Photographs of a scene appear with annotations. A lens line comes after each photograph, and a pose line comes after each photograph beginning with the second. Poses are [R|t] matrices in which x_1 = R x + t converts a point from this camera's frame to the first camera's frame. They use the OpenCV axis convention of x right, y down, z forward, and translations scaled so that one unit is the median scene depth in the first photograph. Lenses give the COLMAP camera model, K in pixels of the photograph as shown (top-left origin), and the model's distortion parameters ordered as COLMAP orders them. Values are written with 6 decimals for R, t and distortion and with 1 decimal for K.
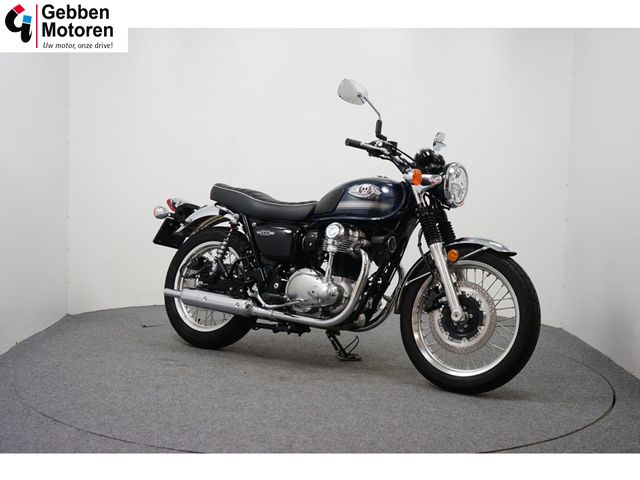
lens RADIAL K [[902.4, 0, 320.0], [0, 902.4, 240.0], [0, 0, 1]] dist [0.011949, 0.017972]
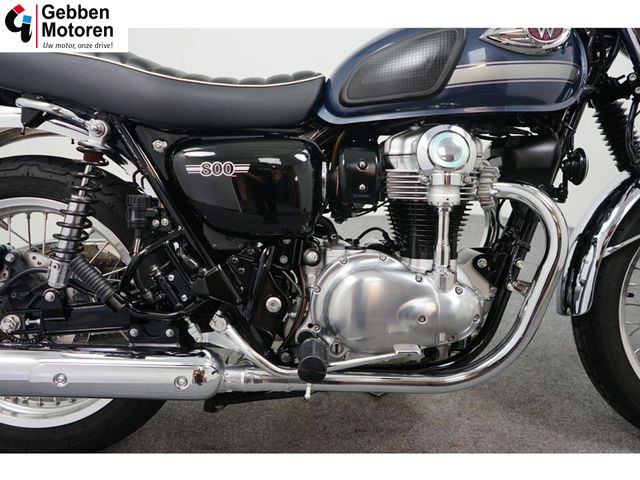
lens RADIAL K [[535.0, 0, 320.0], [0, 535.0, 240.0], [0, 0, 1]] dist [0.006884, 0.004145]
pose [[0.820479, -0.213141, 0.530457, -0.156913], [0.070079, 0.958399, 0.276697, -0.039623], [-0.567365, -0.189850, 0.801283, 0.862543]]
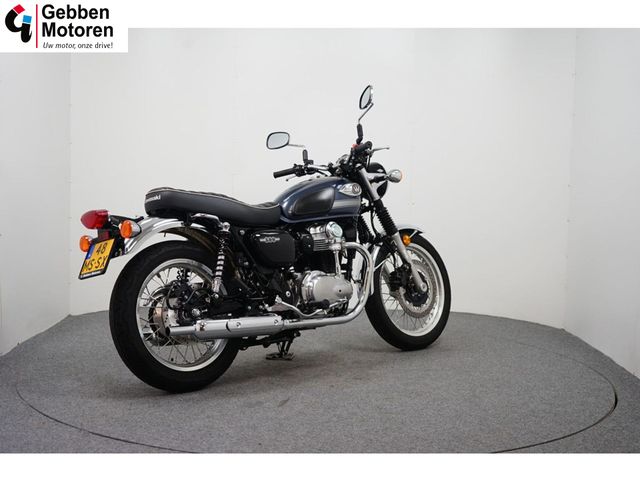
lens RADIAL K [[902.4, 0, 320.0], [0, 902.4, 240.0], [0, 0, 1]] dist [0.011949, 0.017972]
pose [[0.226269, -0.102519, 0.968655, -1.004828], [0.050716, 0.994337, 0.093390, -0.097209], [-0.972744, 0.027995, 0.230187, 0.797488]]
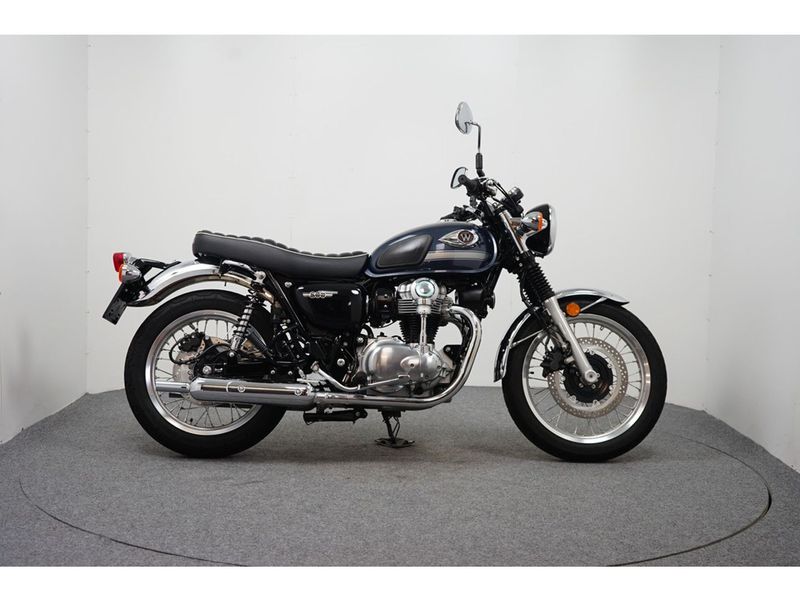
lens RADIAL K [[1128.0, 0, 400.0], [0, 1128.0, 300.0], [0, 0, 1]] dist [0.011949, 0.017972]
pose [[0.789371, -0.059207, 0.611055, -0.635354], [0.041663, 0.998210, 0.042899, -0.044809], [-0.612501, -0.008405, 0.790425, 0.216556]]
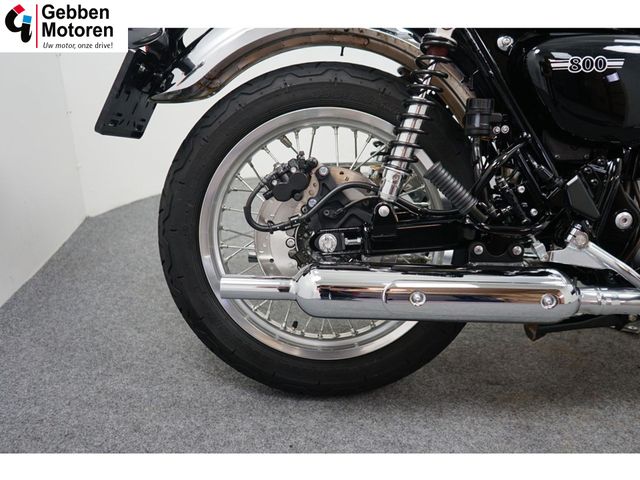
lens RADIAL K [[535.0, 0, 320.0], [0, 535.0, 240.0], [0, 0, 1]] dist [0.006884, 0.004145]
pose [[0.822117, -0.238838, 0.516797, -0.269770], [0.071365, 0.943820, 0.322661, -0.018525], [-0.564827, -0.228384, 0.792976, 0.957194]]
